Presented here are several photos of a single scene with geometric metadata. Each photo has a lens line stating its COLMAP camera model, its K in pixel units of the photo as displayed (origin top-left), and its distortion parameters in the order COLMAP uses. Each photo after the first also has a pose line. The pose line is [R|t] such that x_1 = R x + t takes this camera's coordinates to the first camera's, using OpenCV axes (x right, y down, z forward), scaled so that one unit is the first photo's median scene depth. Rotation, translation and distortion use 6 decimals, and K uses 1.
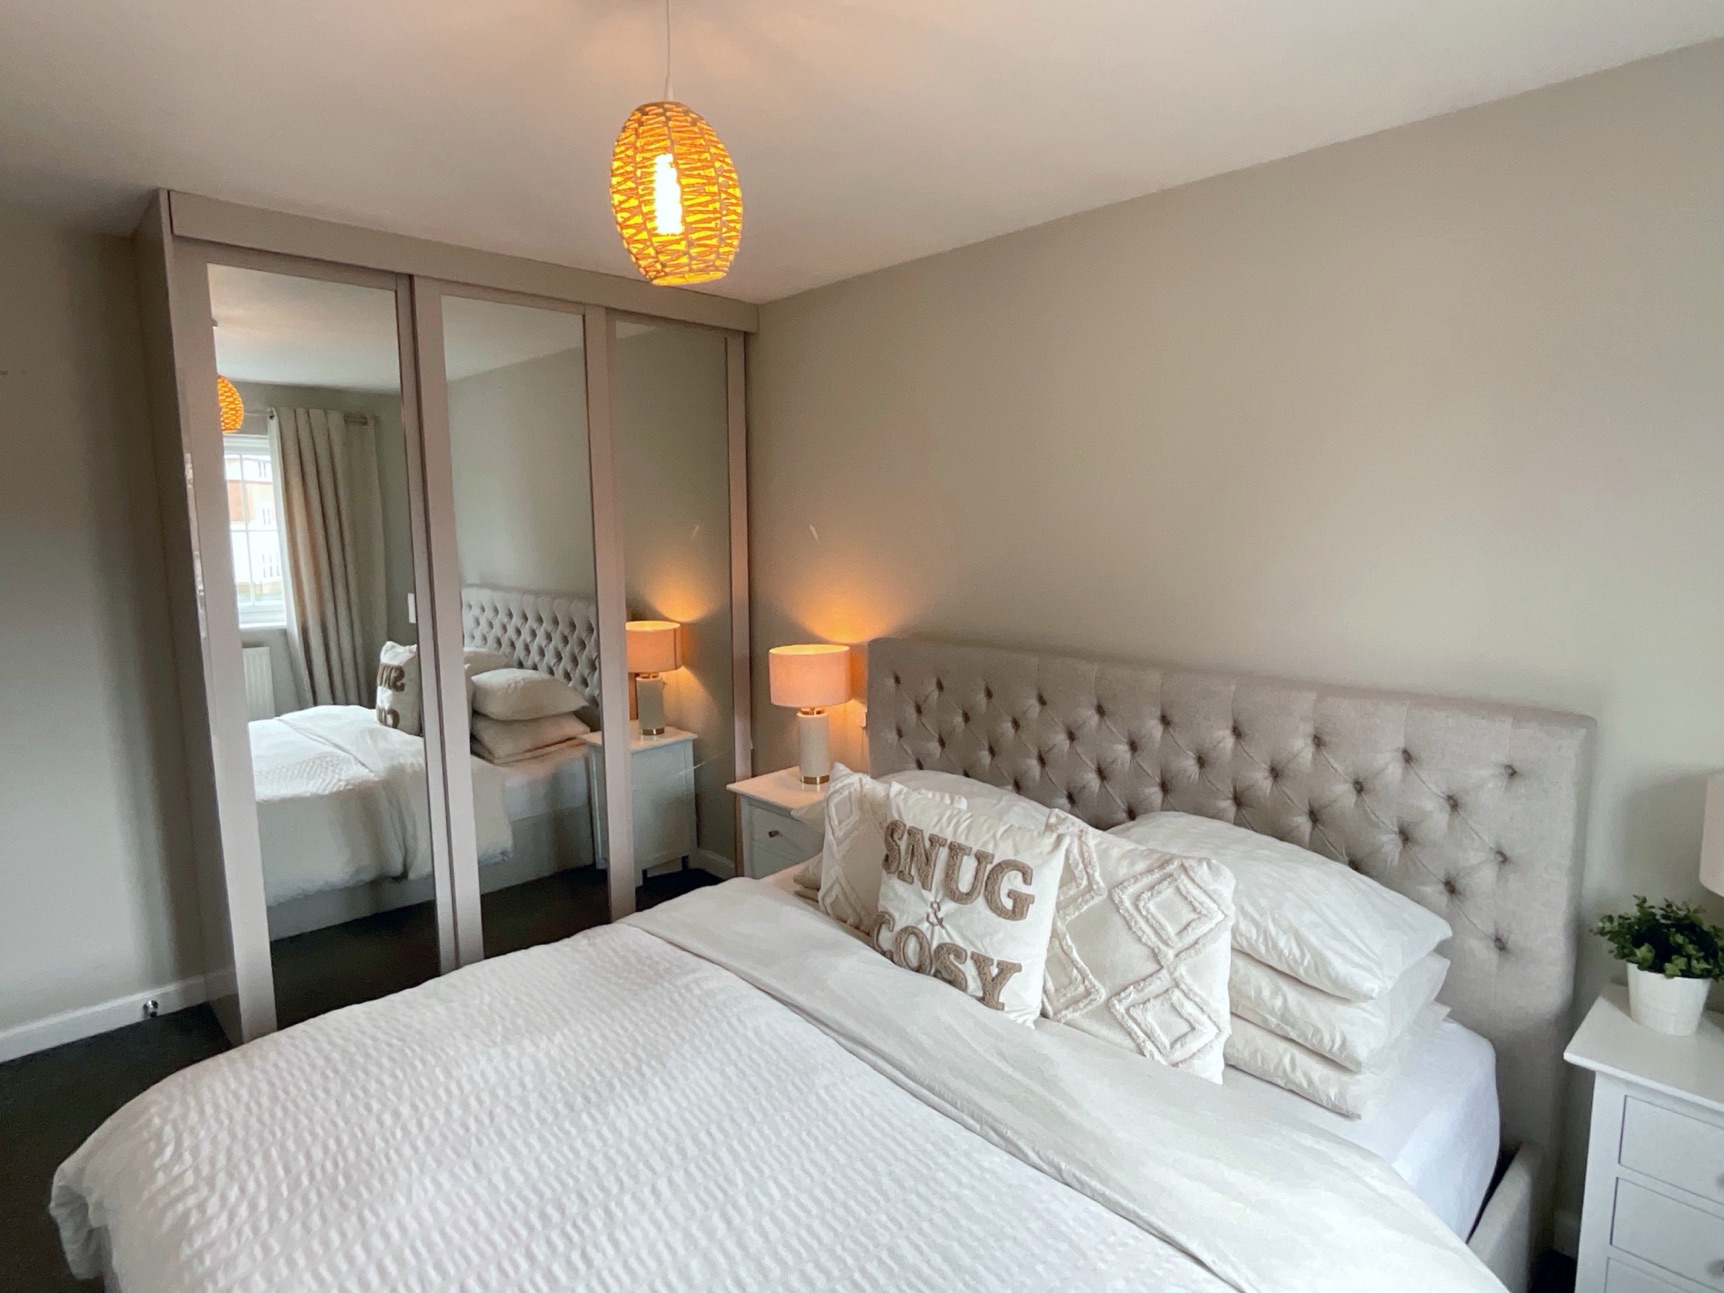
lens RADIAL K [[965.2, 0, 862.0], [0, 965.2, 646.5], [0, 0, 1]] dist [-0.001035, -0.000083]
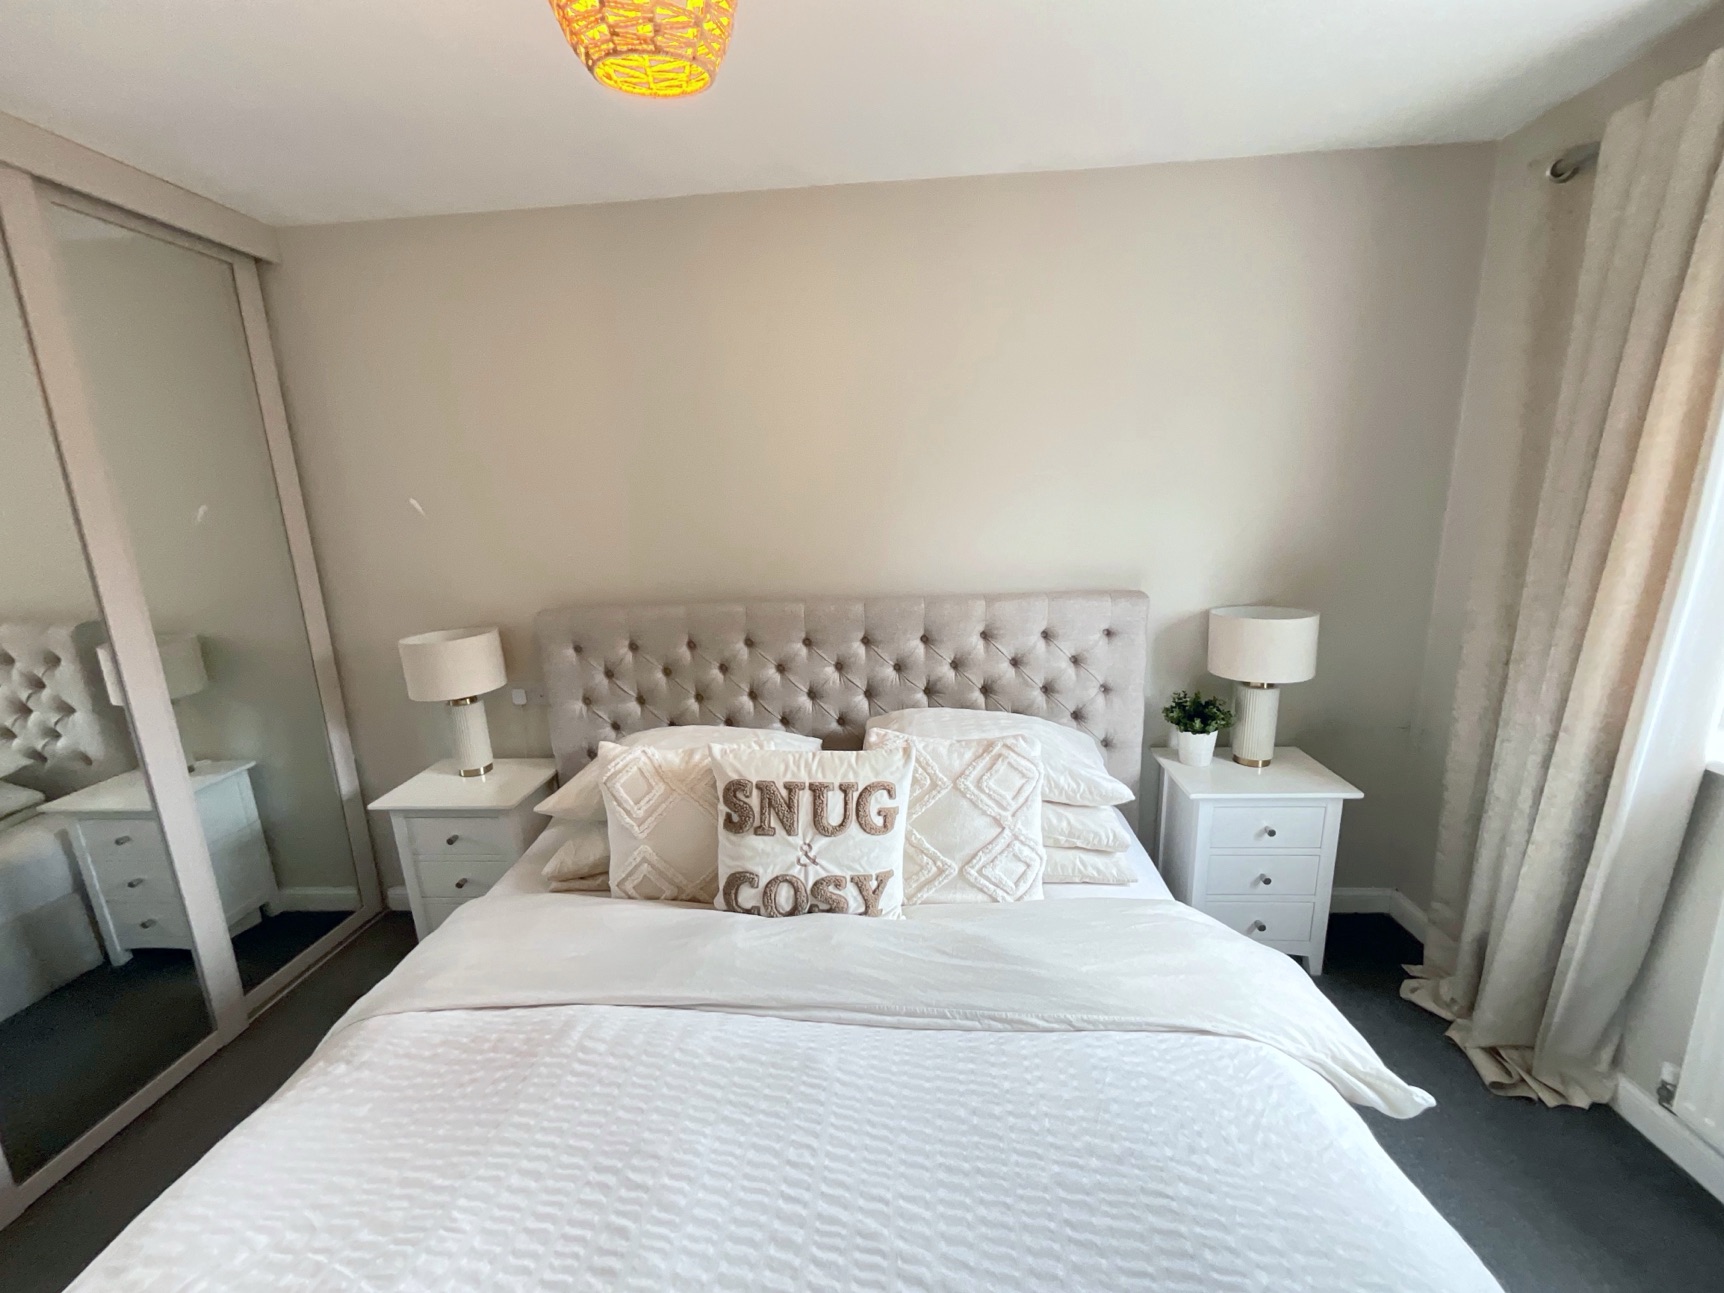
lens RADIAL K [[699.2, 0, 862.0], [0, 699.2, 646.5], [0, 0, 1]] dist [-0.003228, -0.000099]
pose [[0.731576, -0.163801, 0.661790, -0.350840], [0.120337, 0.986492, 0.111143, -0.020522], [-0.671056, -0.001672, 0.741405, 0.415656]]
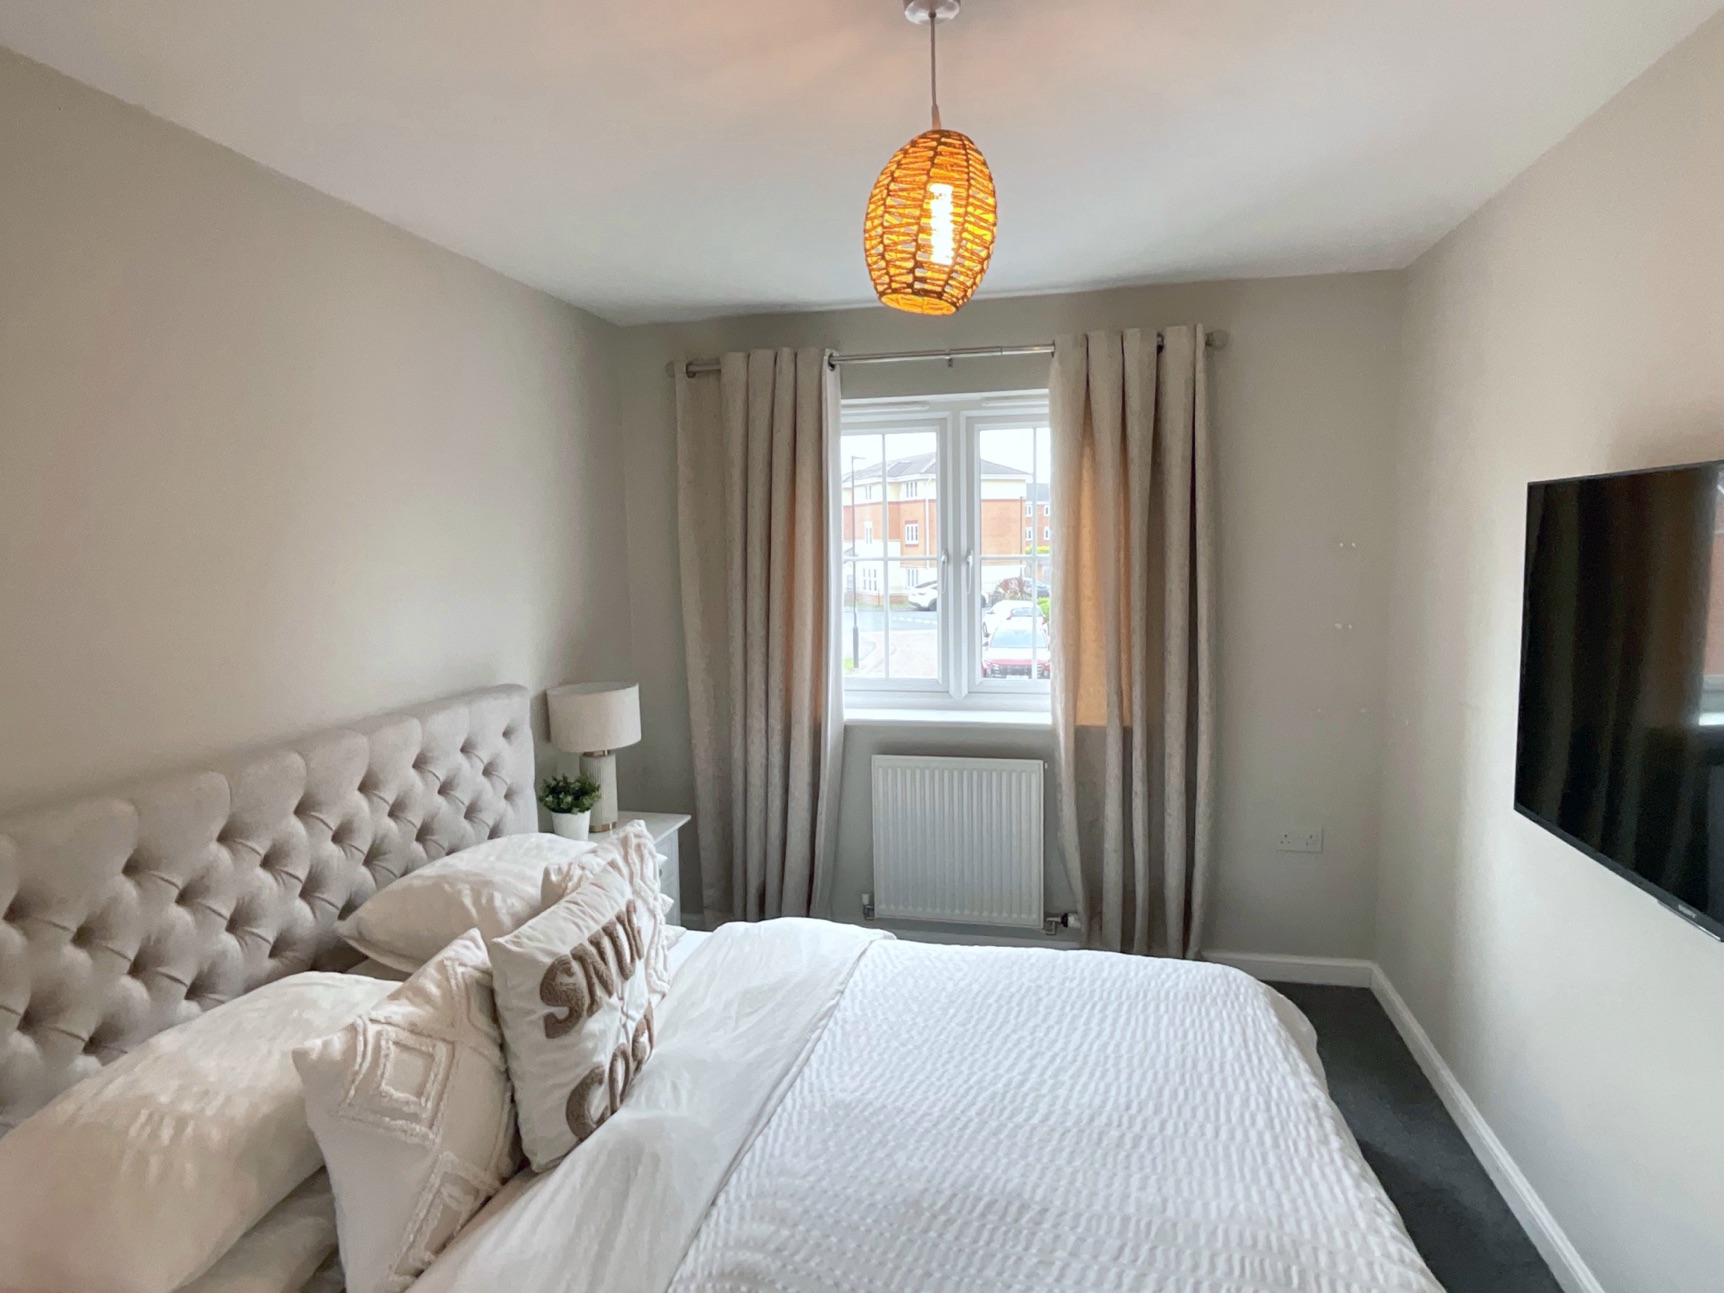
lens RADIAL K [[965.2, 0, 862.0], [0, 965.2, 646.5], [0, 0, 1]] dist [-0.001035, -0.000083]
pose [[-0.557074, -0.074531, 0.827112, -0.753263], [0.136110, 0.974303, 0.179466, -0.170837], [-0.819233, 0.212555, -0.532614, 1.251325]]
